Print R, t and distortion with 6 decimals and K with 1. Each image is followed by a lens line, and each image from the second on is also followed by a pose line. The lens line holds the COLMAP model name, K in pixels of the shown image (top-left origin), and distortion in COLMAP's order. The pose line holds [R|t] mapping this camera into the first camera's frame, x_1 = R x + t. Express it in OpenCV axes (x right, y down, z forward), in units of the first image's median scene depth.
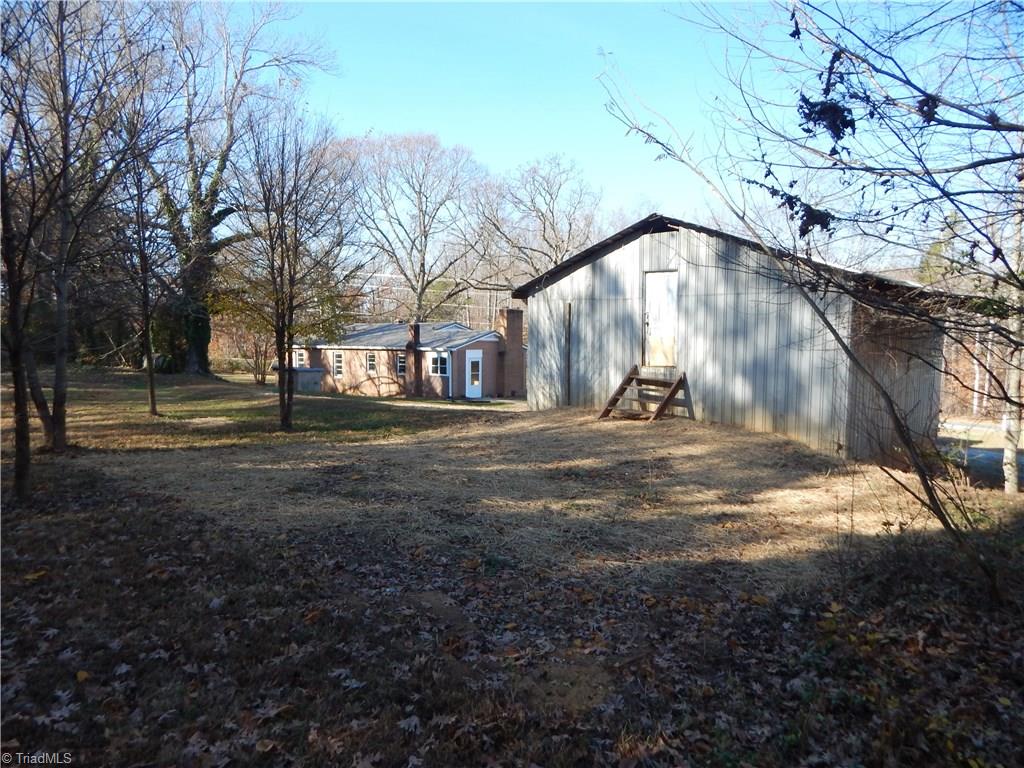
lens RADIAL K [[695.2, 0, 512.0], [0, 695.2, 384.0], [0, 0, 1]] dist [0.001316, 0.000170]
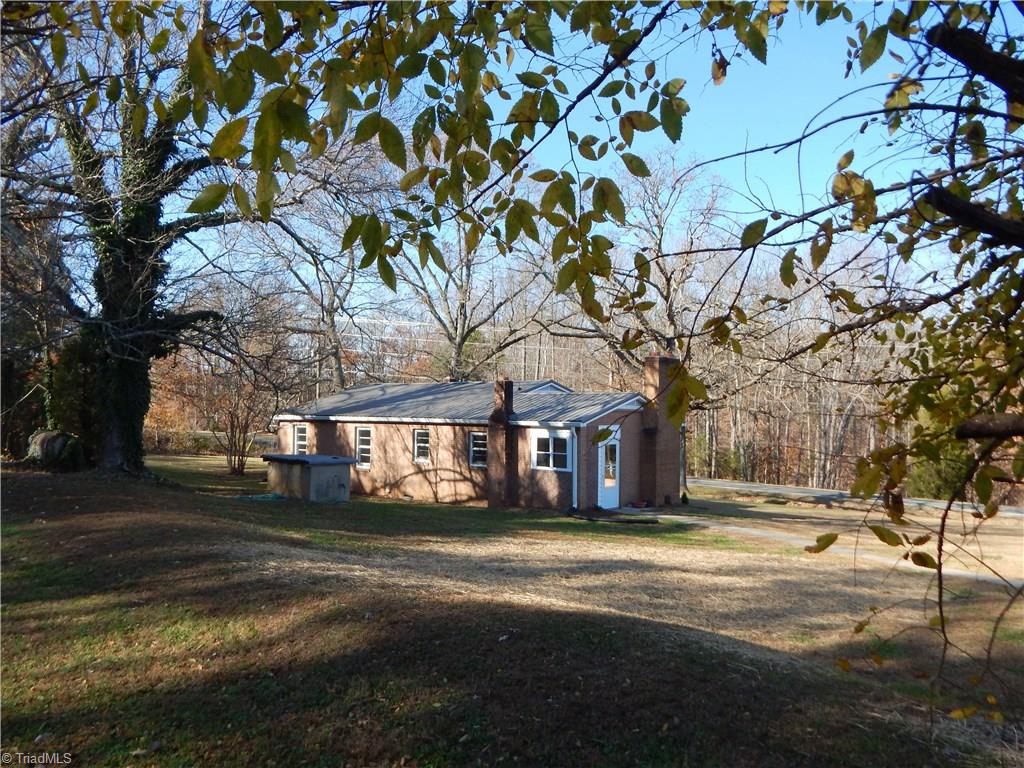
lens RADIAL K [[806.4, 0, 512.0], [0, 806.4, 384.0], [0, 0, 1]] dist [0.002852, 0.000949]
pose [[0.999885, 0.003006, -0.014887, -0.115145], [-0.004406, 0.995479, -0.094882, -0.017308], [0.014535, 0.094936, 0.995377, 0.298283]]
